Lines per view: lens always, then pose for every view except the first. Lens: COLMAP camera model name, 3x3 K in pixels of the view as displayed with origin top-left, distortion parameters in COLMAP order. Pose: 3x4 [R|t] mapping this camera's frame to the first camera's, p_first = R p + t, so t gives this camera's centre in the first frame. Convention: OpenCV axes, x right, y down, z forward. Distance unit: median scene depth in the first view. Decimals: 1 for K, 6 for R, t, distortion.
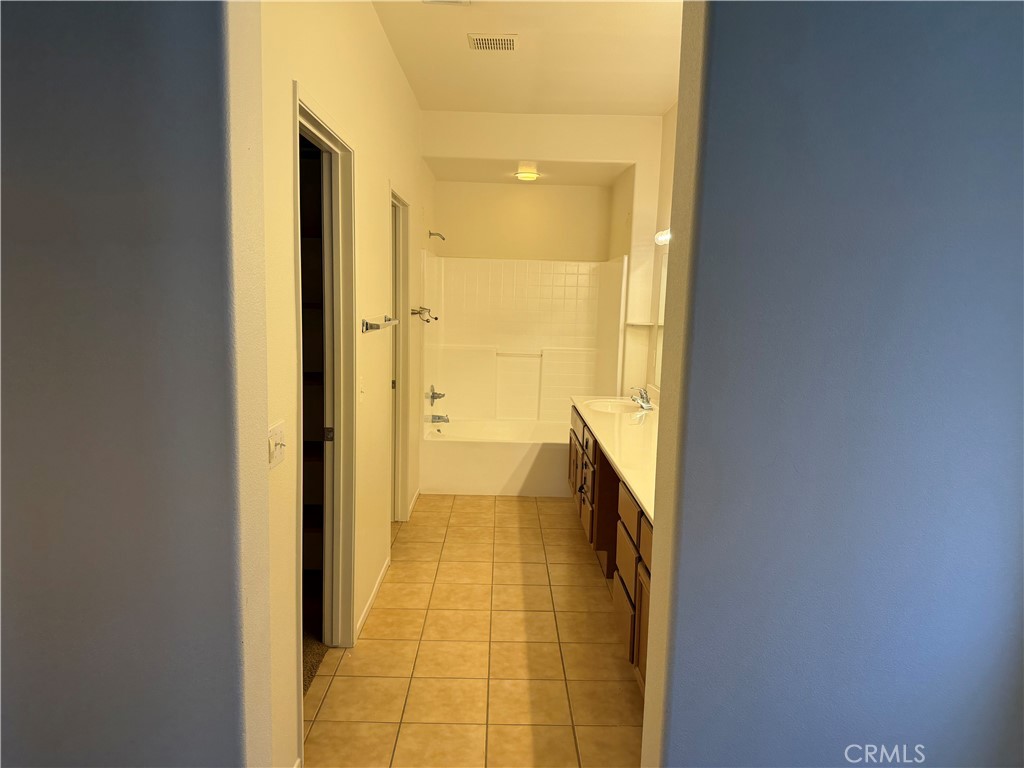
lens RADIAL K [[727.3, 0, 511.3], [0, 727.3, 383.9], [0, 0, 1]] dist [0.021449, -0.029223]
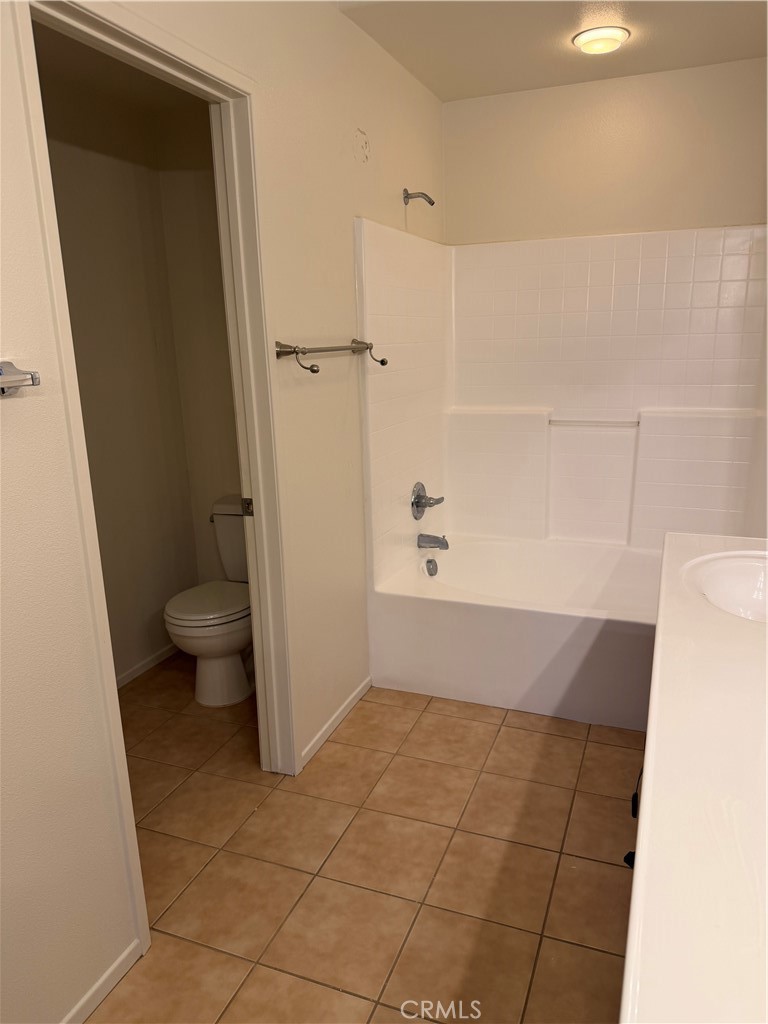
lens RADIAL K [[727.3, 0, 379.0], [0, 727.3, 515.4], [0, 0, 1]] dist [0.021449, -0.029223]
pose [[0.921991, 0.042946, -0.384822, 0.086260], [0.004768, 0.992496, 0.122185, -0.044971], [0.387181, -0.114488, 0.914868, 0.514877]]
